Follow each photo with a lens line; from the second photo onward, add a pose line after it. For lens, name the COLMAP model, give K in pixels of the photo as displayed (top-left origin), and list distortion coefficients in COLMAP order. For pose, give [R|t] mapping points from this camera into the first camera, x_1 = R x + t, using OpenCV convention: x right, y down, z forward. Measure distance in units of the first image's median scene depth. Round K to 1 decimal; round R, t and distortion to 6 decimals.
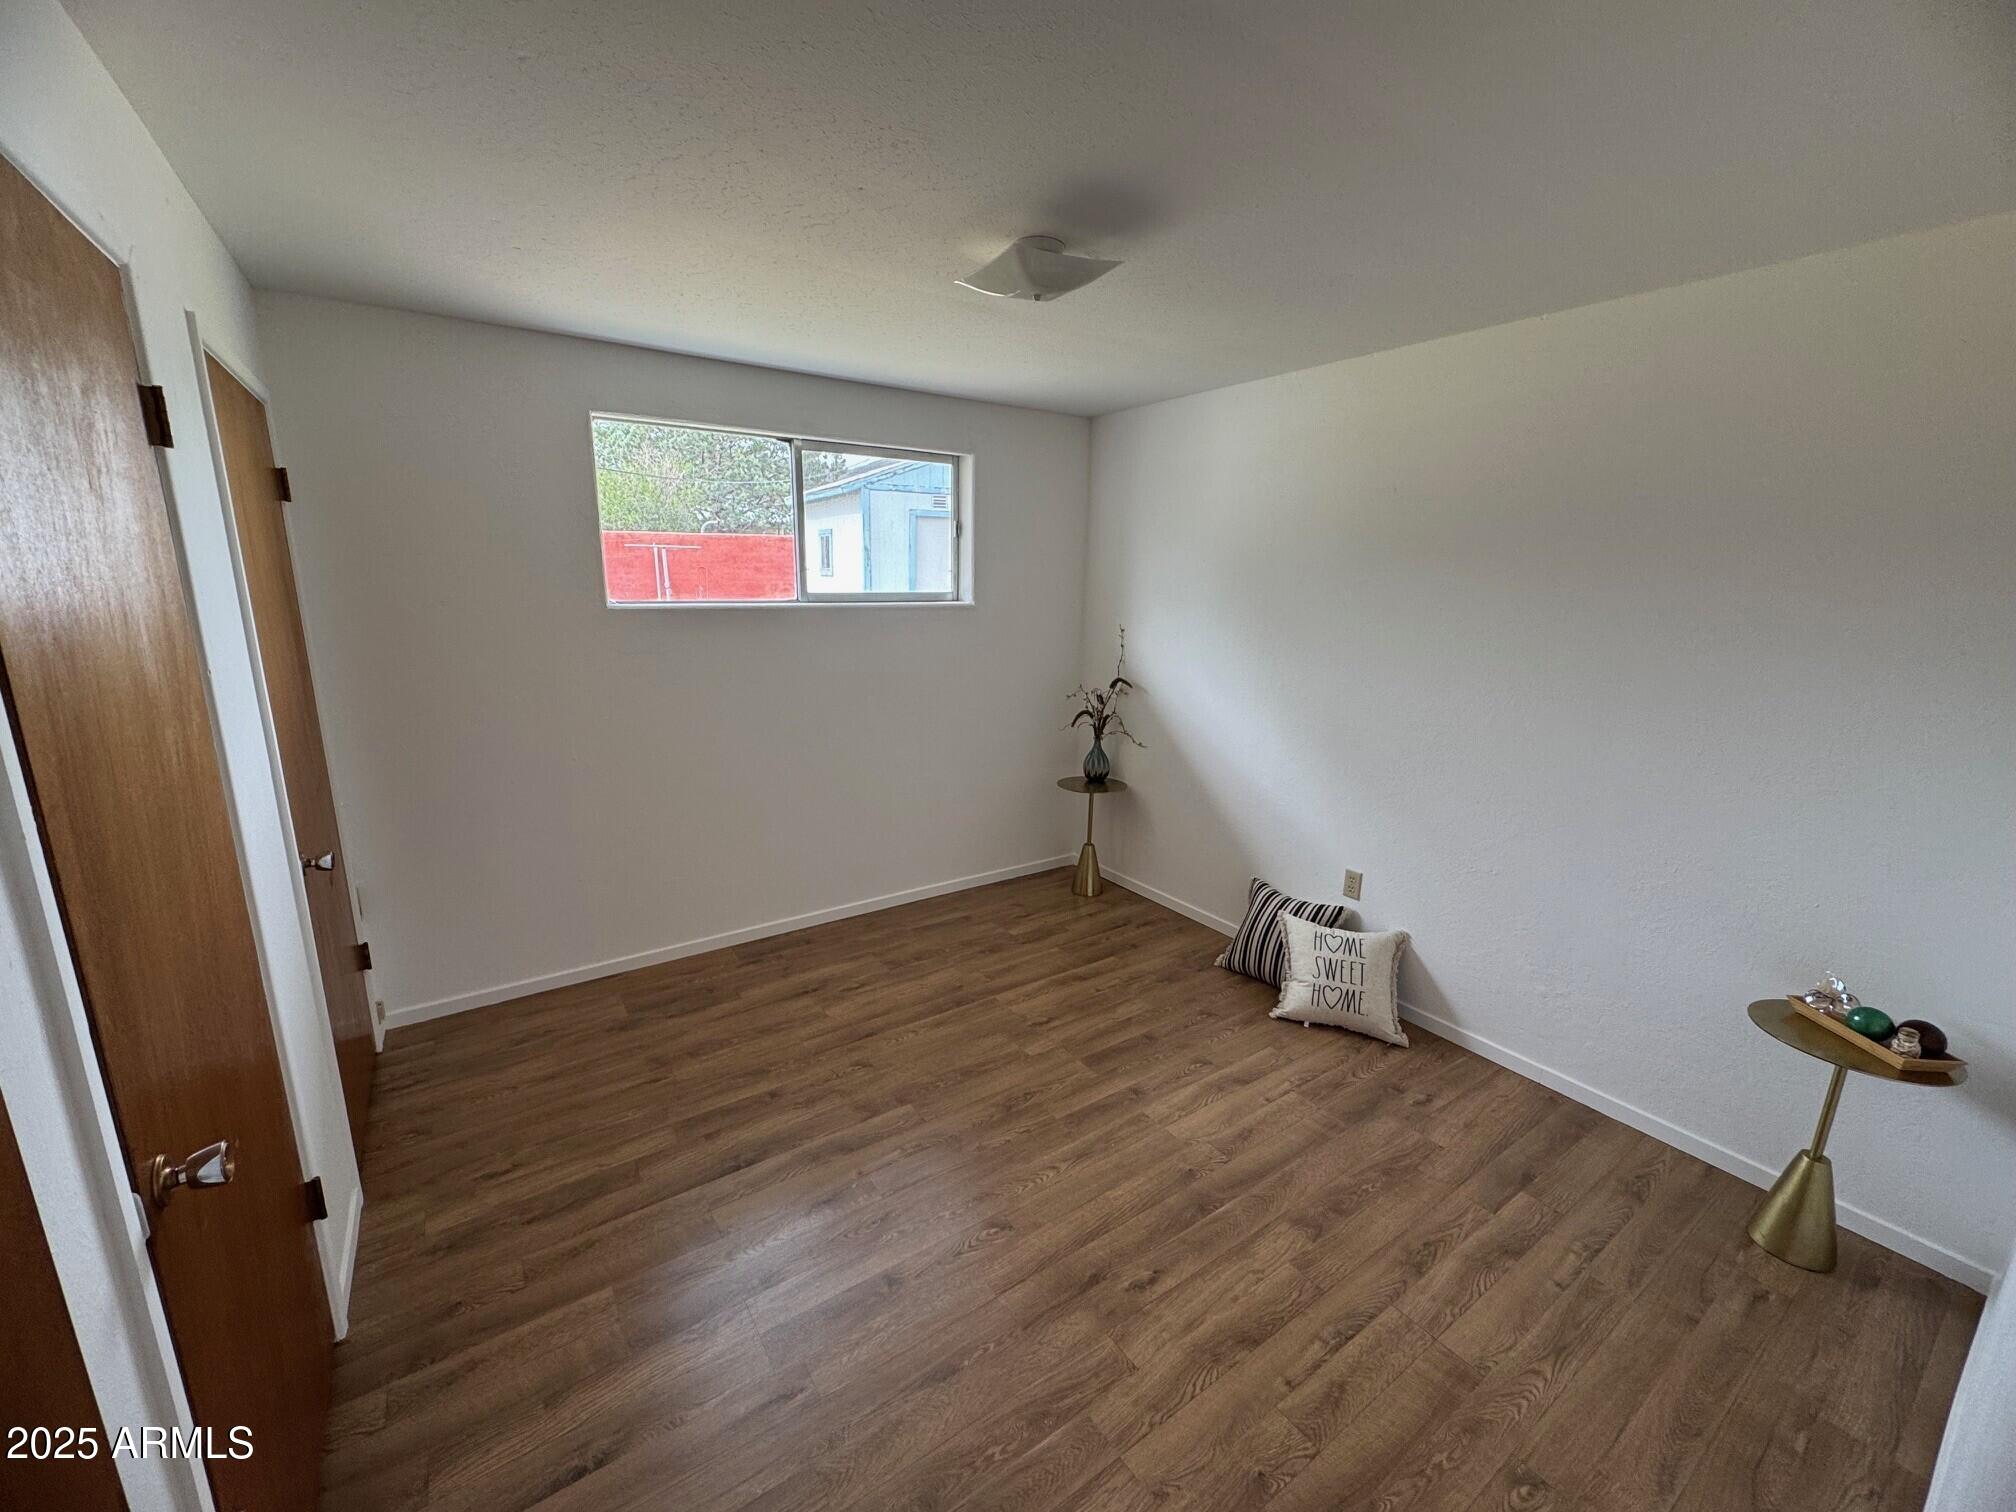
lens RADIAL K [[730.4, 0, 948.0], [0, 730.4, 755.9], [0, 0, 1]] dist [0.000562, -0.000033]
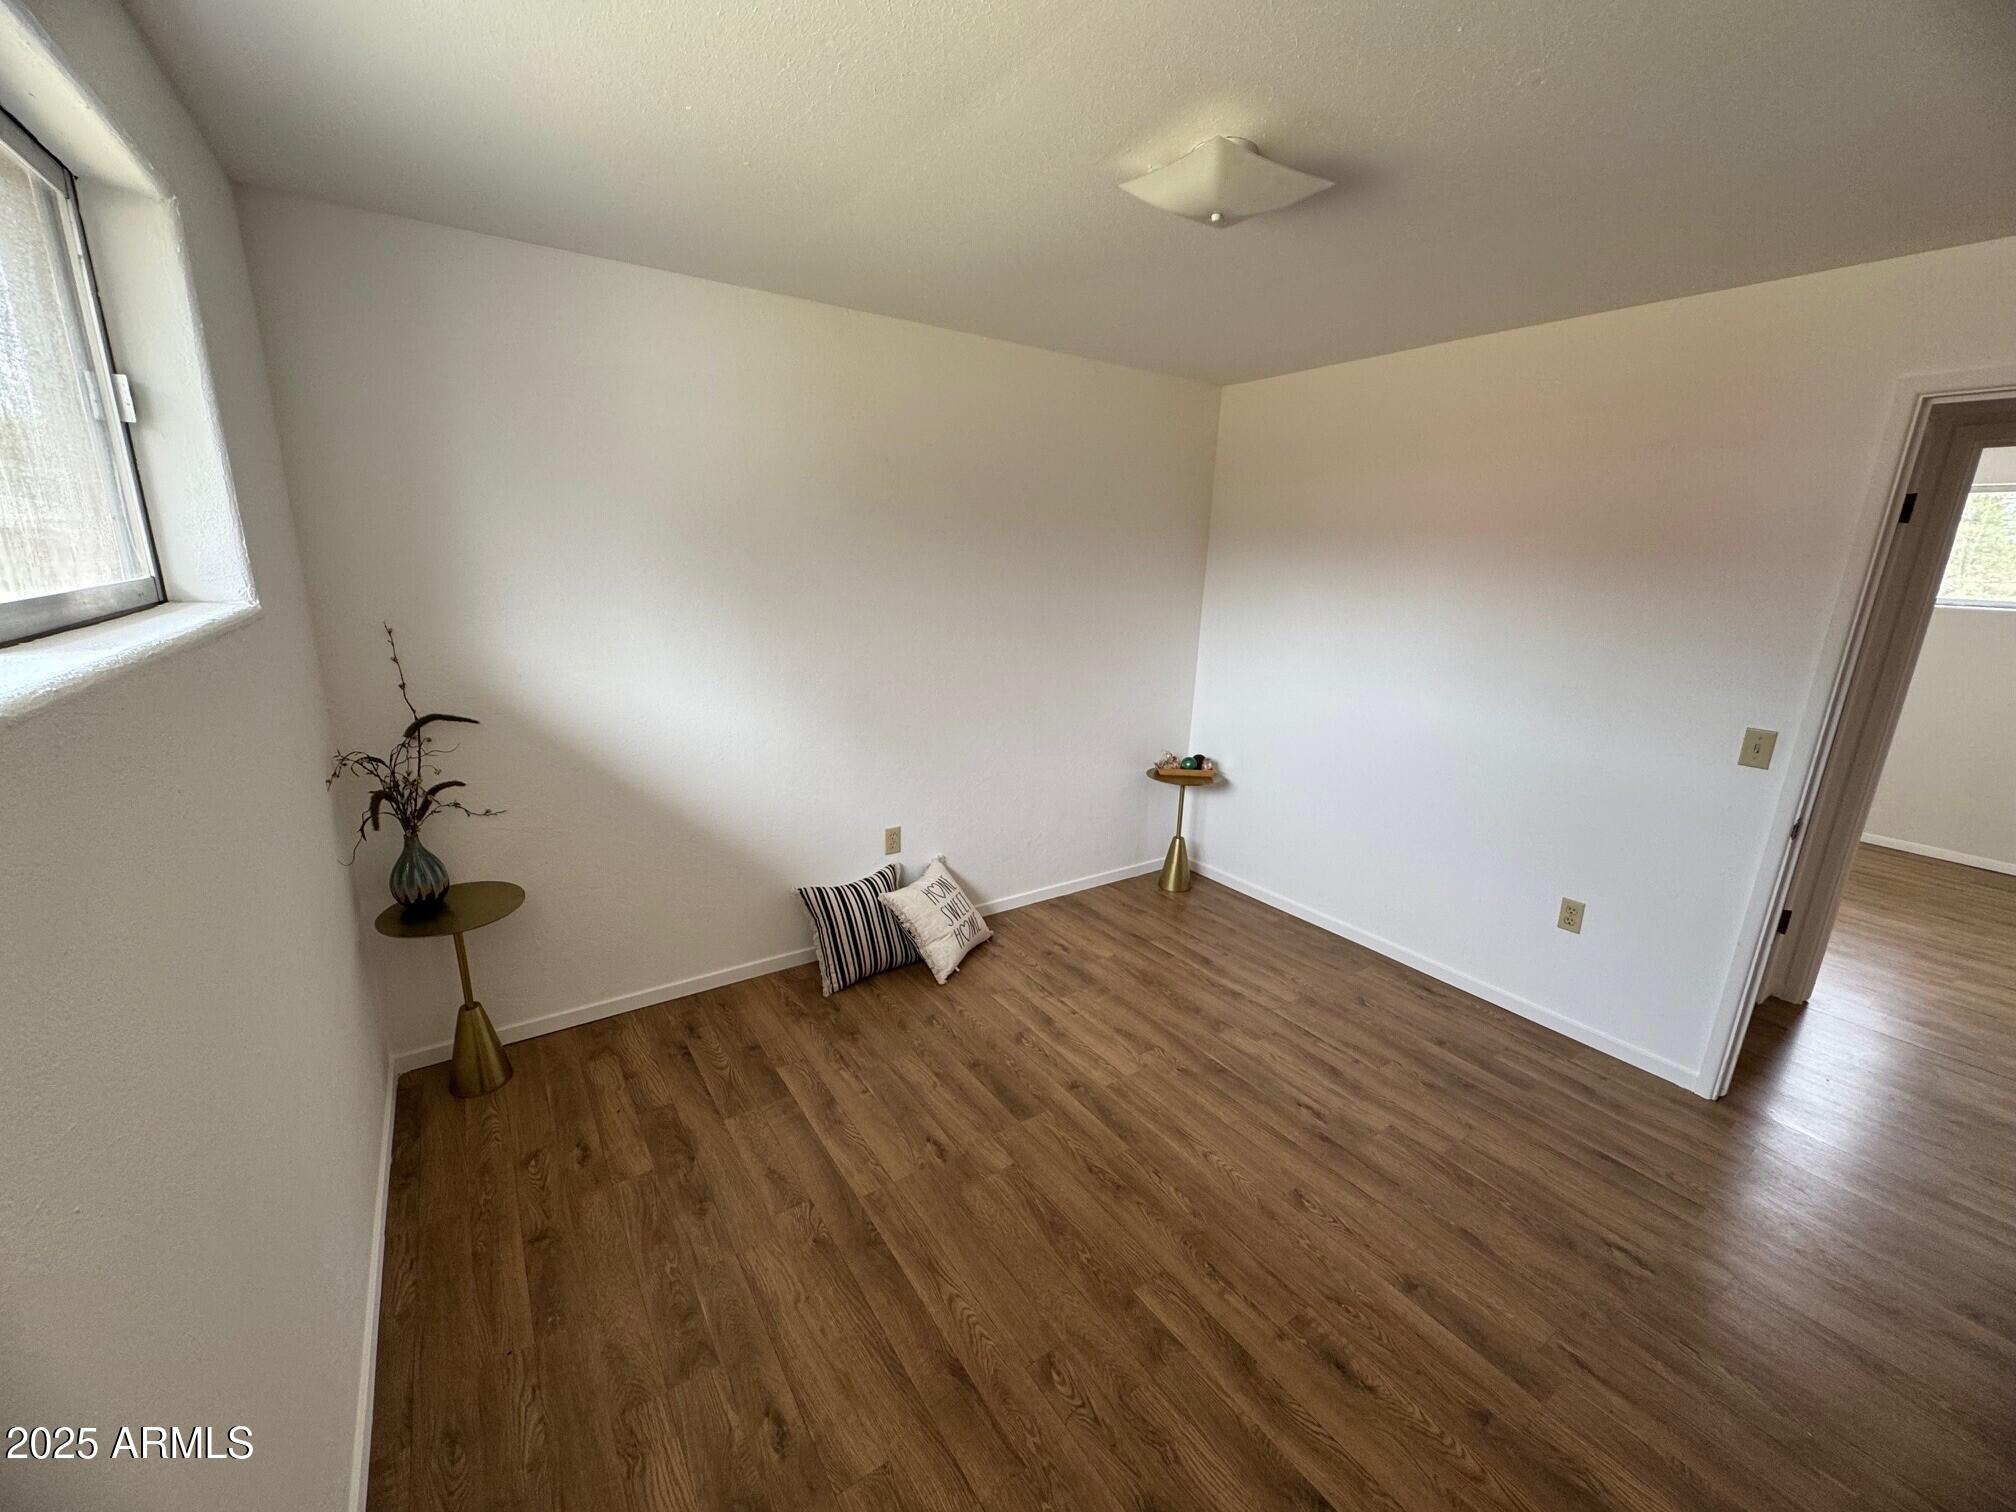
lens RADIAL K [[812.4, 0, 1008.0], [0, 812.4, 756.0], [0, 0, 1]] dist [-0.000059, 0.000168]
pose [[-0.011300, -0.260869, 0.965308, -0.660811], [0.212148, 0.942767, 0.257261, -0.248366], [-0.977172, 0.207695, 0.044690, 0.930949]]
